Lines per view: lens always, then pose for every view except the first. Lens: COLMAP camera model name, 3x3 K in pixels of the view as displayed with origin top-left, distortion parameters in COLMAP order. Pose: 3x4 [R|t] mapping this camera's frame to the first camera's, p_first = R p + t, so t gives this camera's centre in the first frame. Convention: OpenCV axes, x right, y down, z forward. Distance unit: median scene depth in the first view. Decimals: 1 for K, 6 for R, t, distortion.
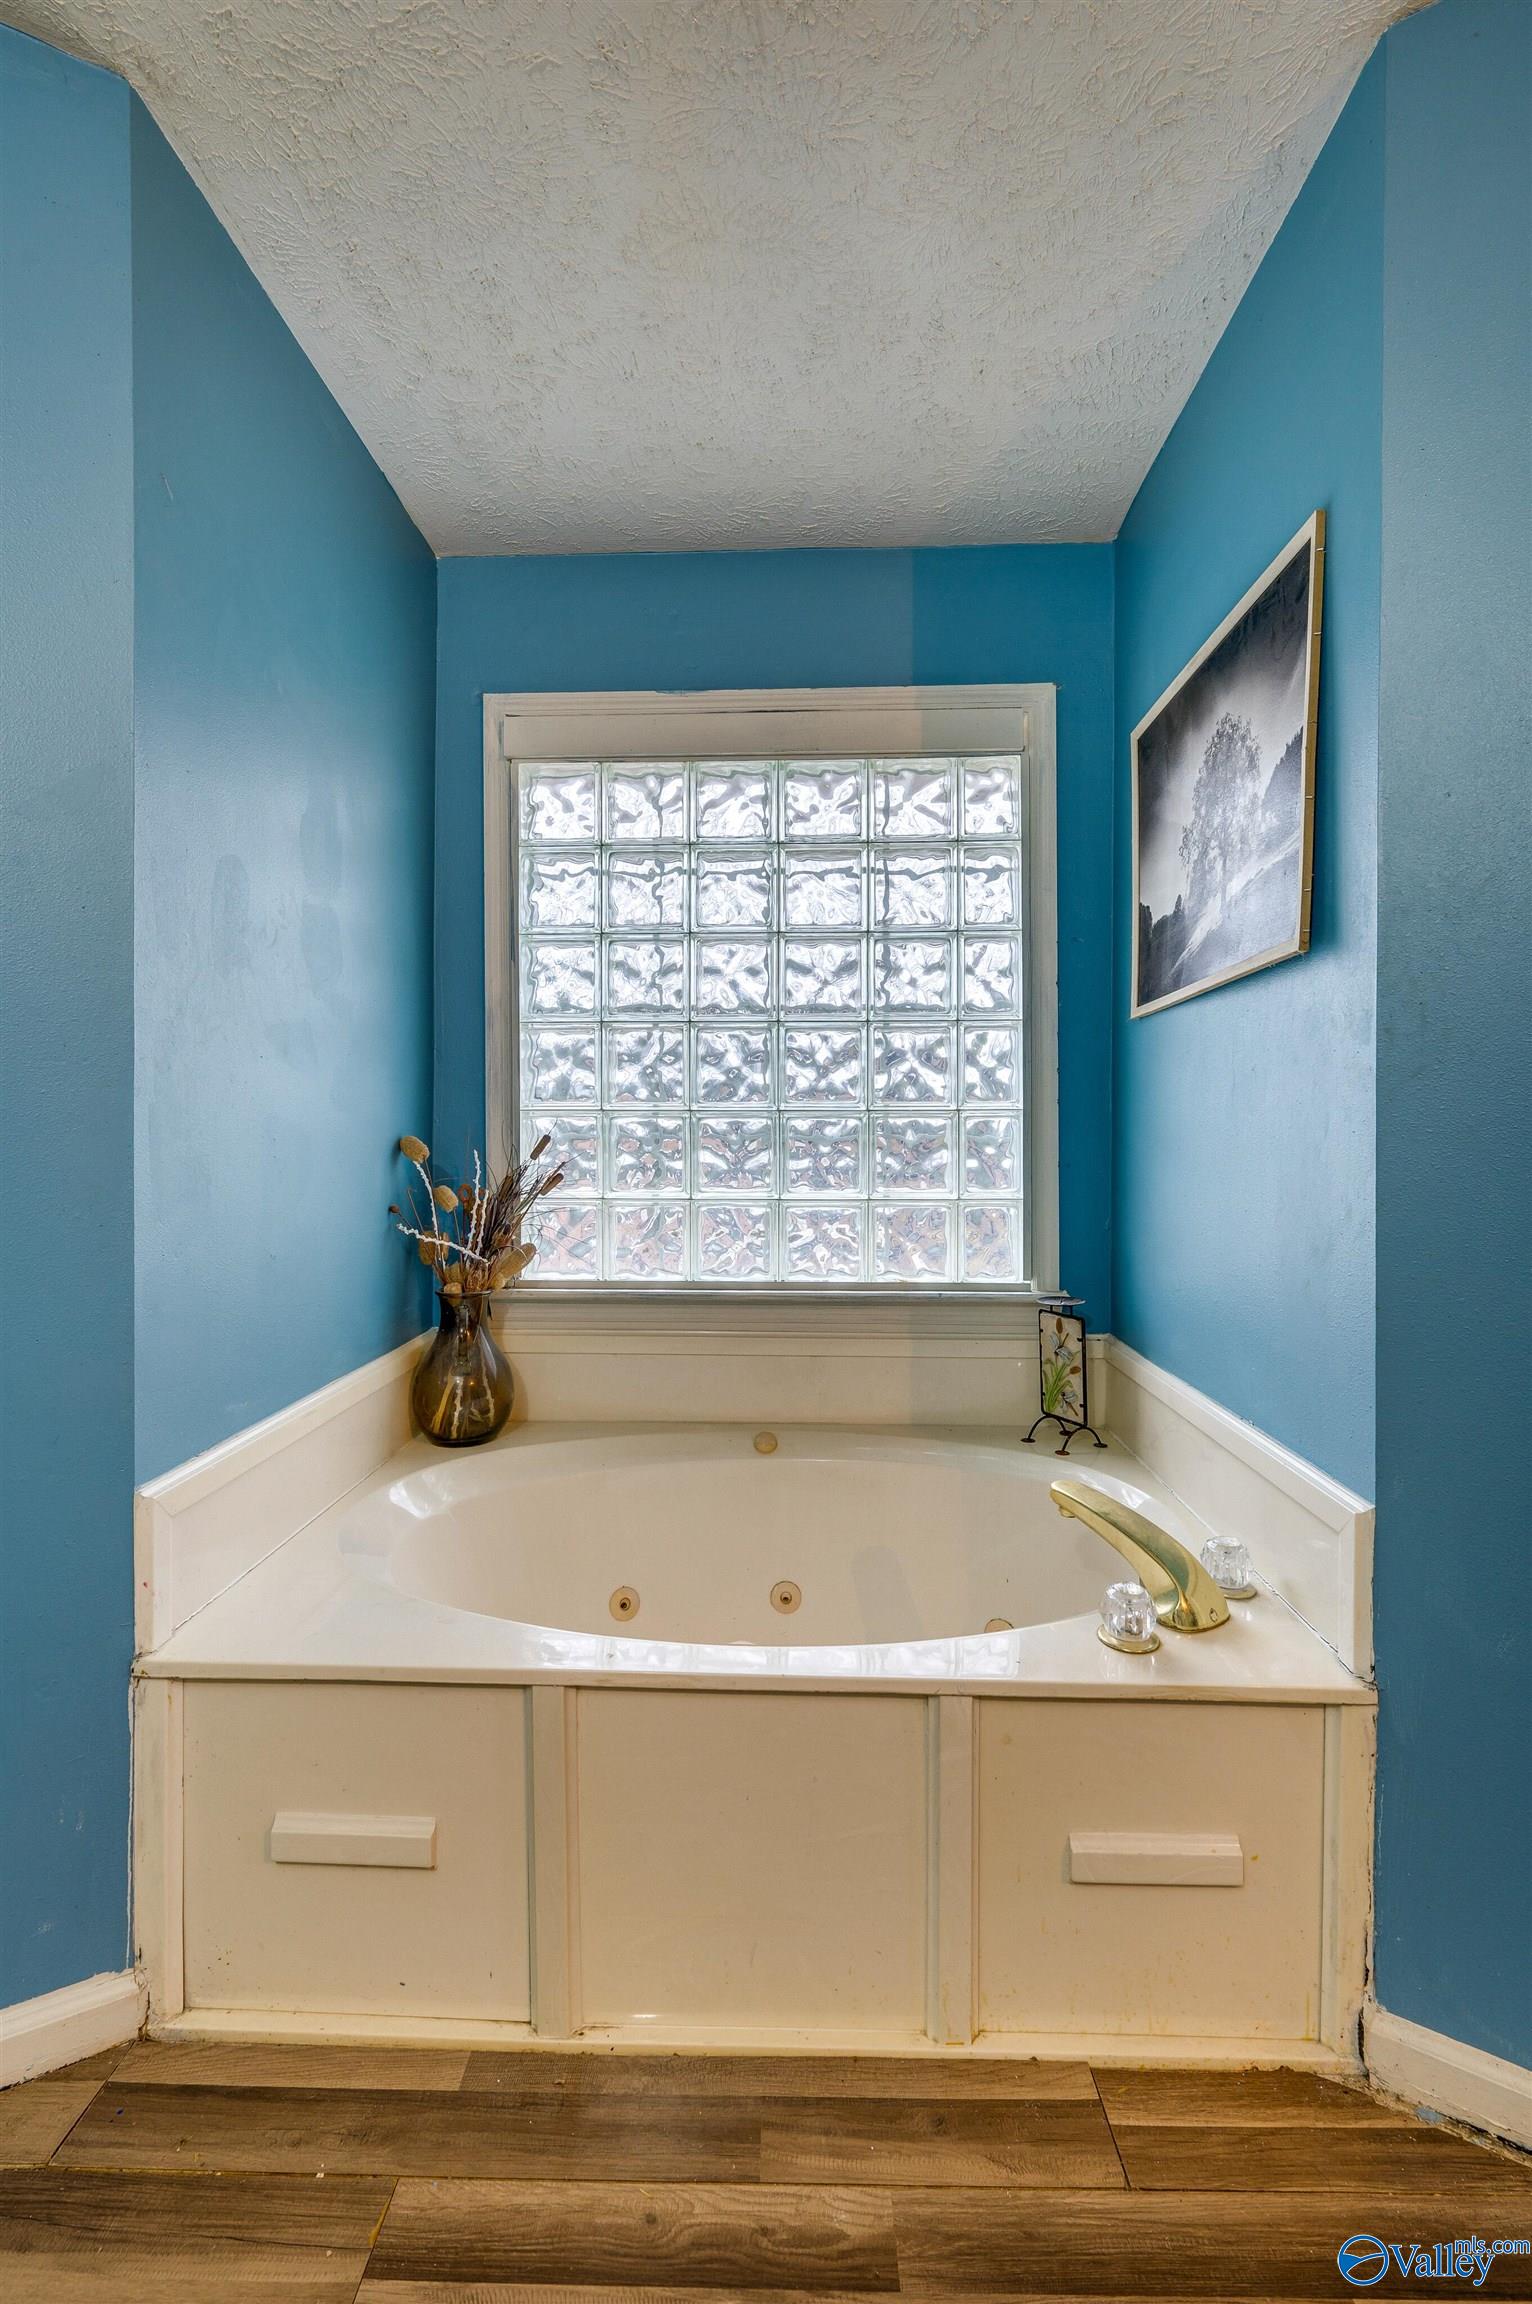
lens RADIAL K [[1008.6, 0, 766.0], [0, 1008.6, 1152.0], [0, 0, 1]] dist [0.000618, -0.004360]
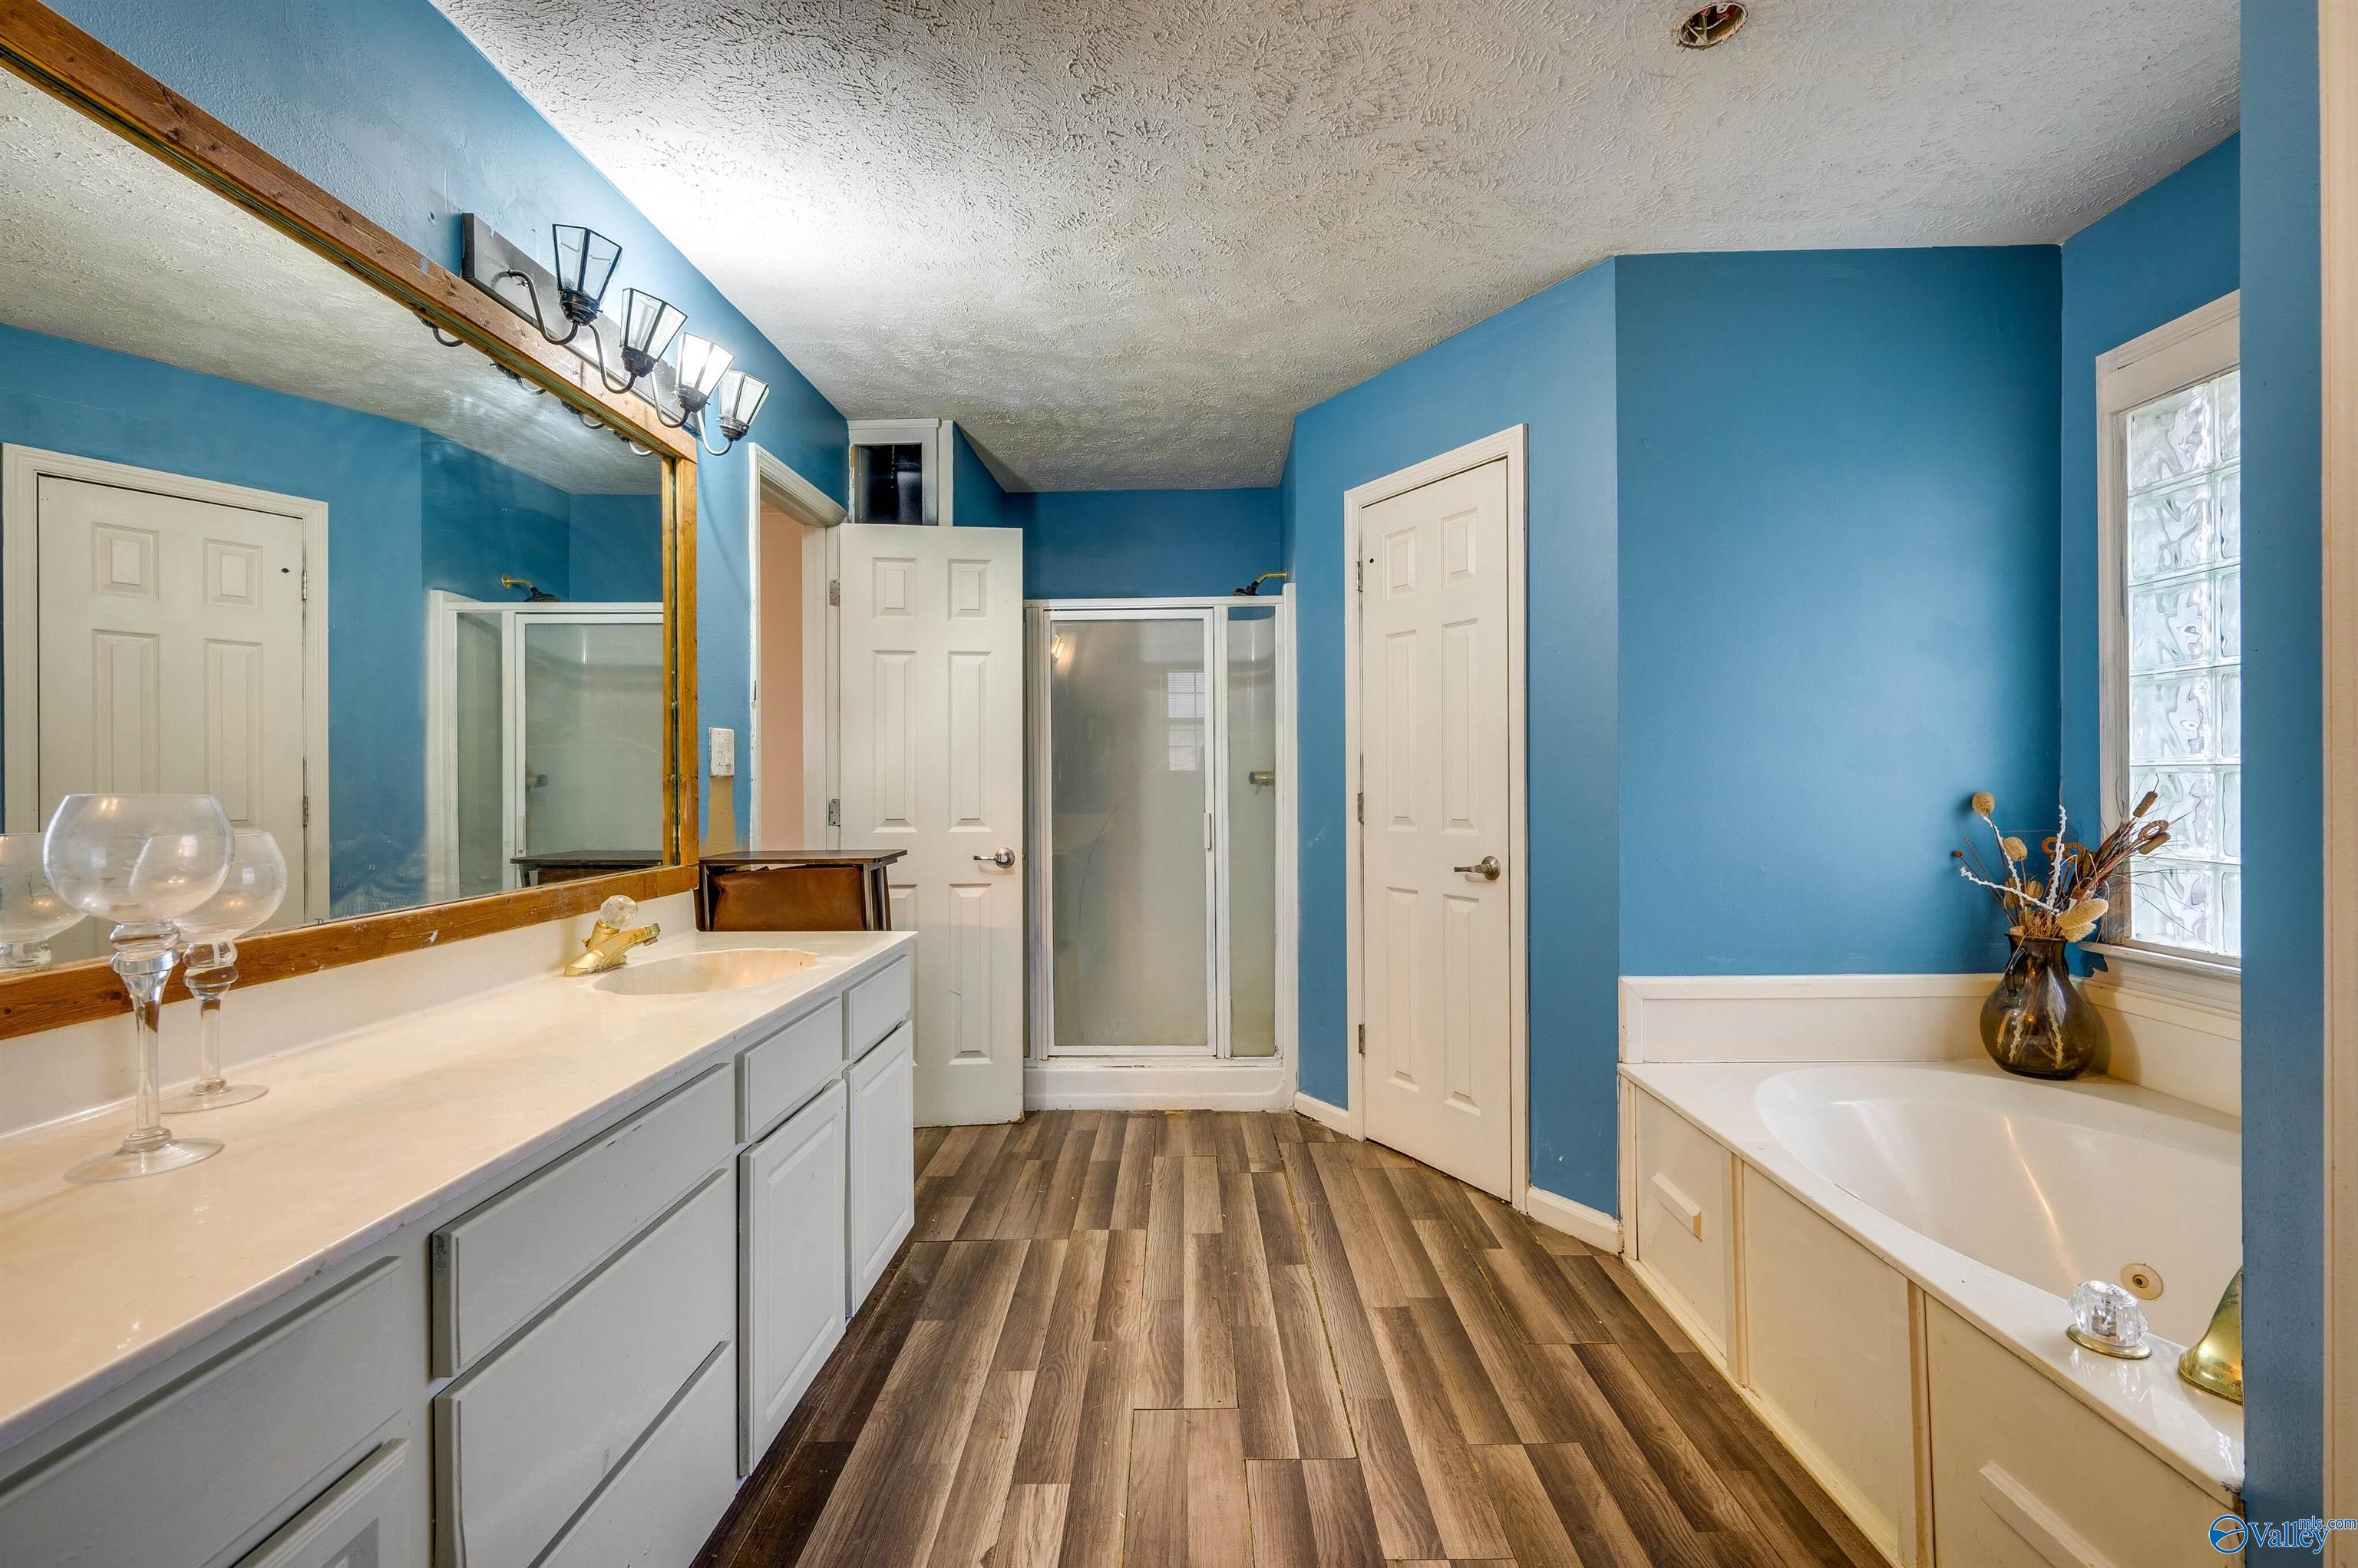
lens RADIAL K [[1043.4, 0, 1183.0], [0, 1043.4, 776.9], [0, 0, 1]] dist [0.001046, 0.000027]
pose [[0.003815, -0.006938, -0.999969, 1.401878], [-0.000685, 0.999976, -0.006940, -0.041495], [0.999992, 0.000712, 0.003810, 0.137448]]
